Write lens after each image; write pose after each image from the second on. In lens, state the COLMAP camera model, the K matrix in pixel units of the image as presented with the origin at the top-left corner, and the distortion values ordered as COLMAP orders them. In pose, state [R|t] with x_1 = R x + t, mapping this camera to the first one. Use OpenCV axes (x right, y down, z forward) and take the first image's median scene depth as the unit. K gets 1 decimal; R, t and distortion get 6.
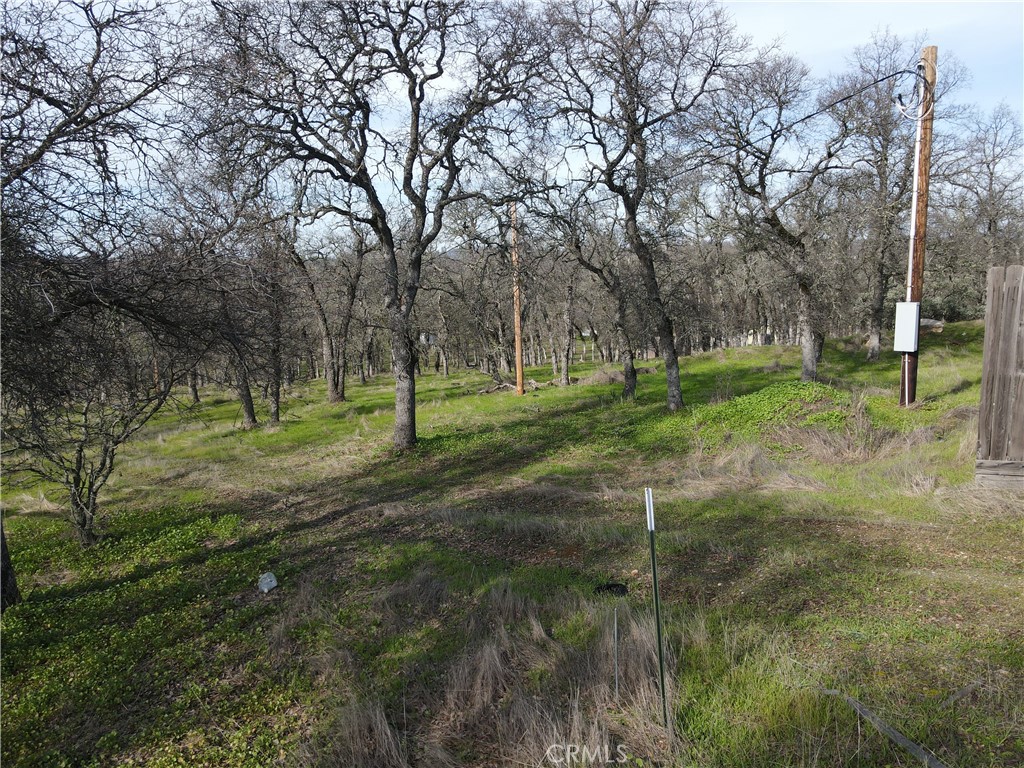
lens RADIAL K [[745.5, 0, 507.5], [0, 745.5, 380.8], [0, 0, 1]] dist [0.010336, 0.008864]
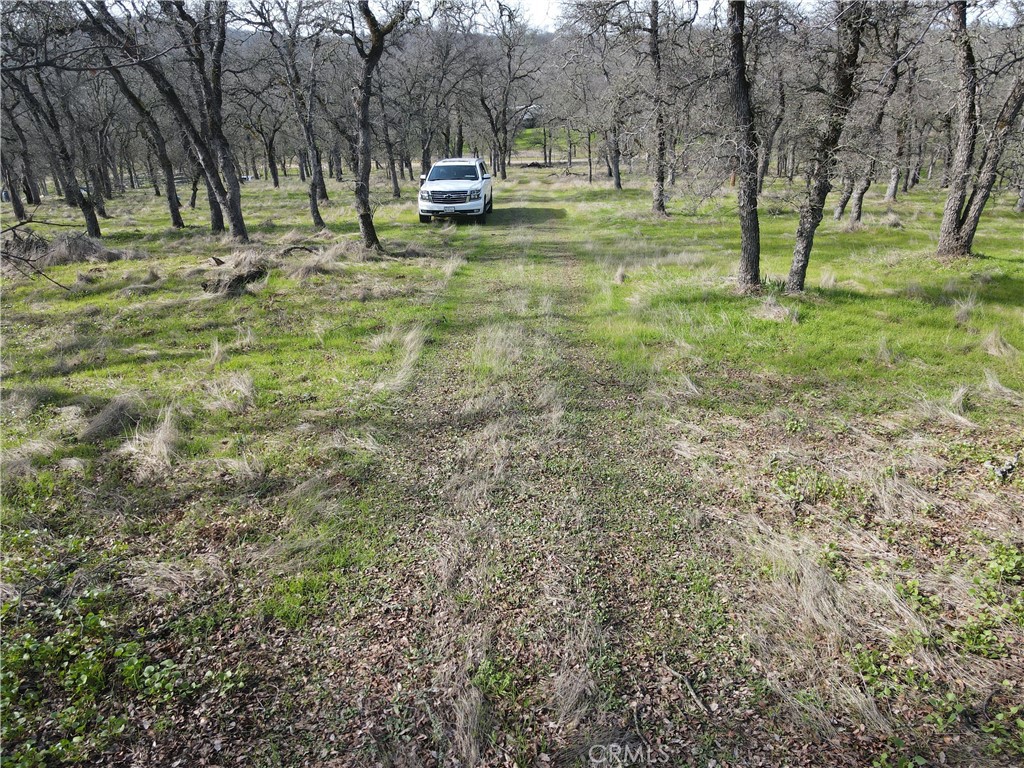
lens RADIAL K [[745.5, 0, 512.4], [0, 745.5, 381.9], [0, 0, 1]] dist [0.010336, 0.008864]
pose [[0.709214, 0.295228, -0.640200, -0.186995], [-0.109118, 0.943119, 0.314038, -0.042254], [0.696498, -0.152863, 0.701087, 0.894049]]
